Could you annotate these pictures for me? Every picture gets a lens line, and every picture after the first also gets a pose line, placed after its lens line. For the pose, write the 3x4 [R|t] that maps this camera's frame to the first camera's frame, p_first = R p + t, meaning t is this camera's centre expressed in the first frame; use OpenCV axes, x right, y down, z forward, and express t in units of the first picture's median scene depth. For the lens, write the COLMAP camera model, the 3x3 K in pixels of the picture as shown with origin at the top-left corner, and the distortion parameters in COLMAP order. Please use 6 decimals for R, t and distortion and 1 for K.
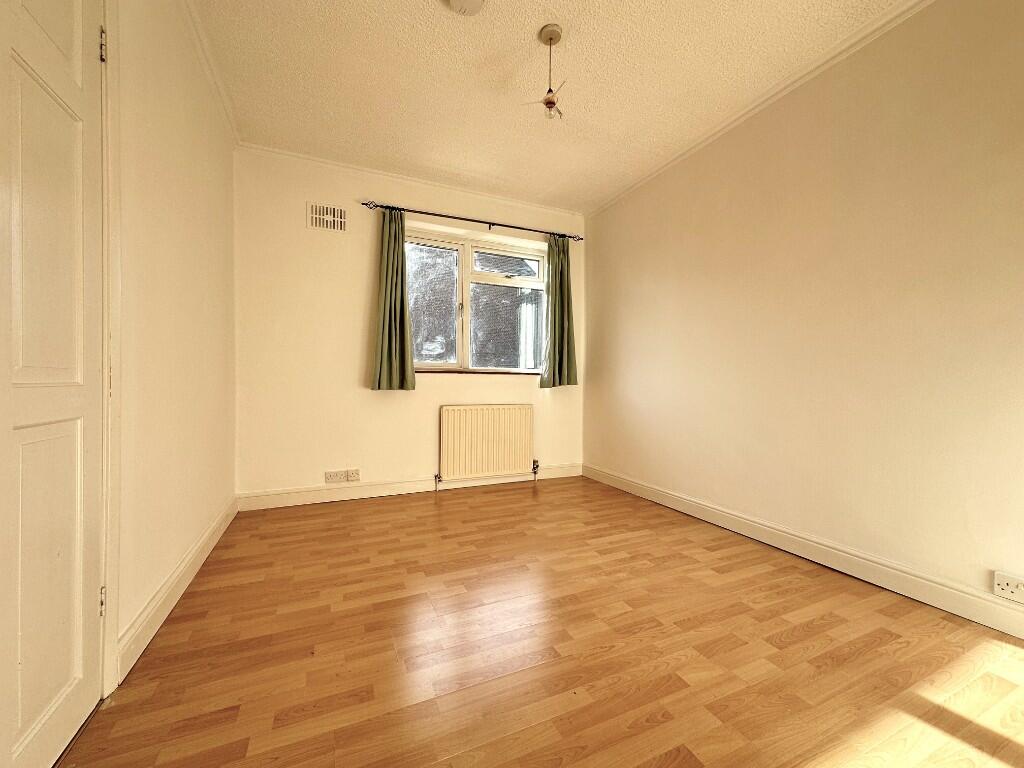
lens RADIAL K [[409.5, 0, 512.5], [0, 409.5, 381.7], [0, 0, 1]] dist [0.000371, 0.000106]
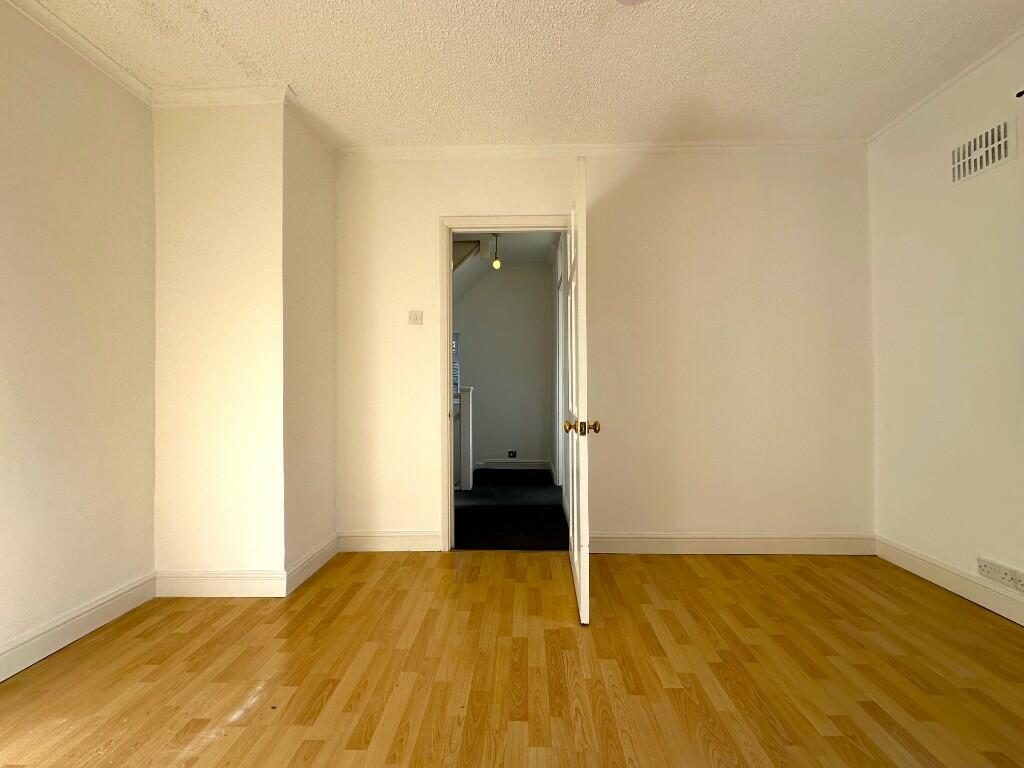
lens RADIAL K [[409.5, 0, 512.5], [0, 409.5, 381.7], [0, 0, 1]] dist [0.000371, 0.000106]
pose [[-0.441700, -0.010366, -0.897103, 0.607701], [0.000572, 0.999930, -0.011835, -0.059356], [0.897163, -0.005741, -0.441663, 0.896846]]
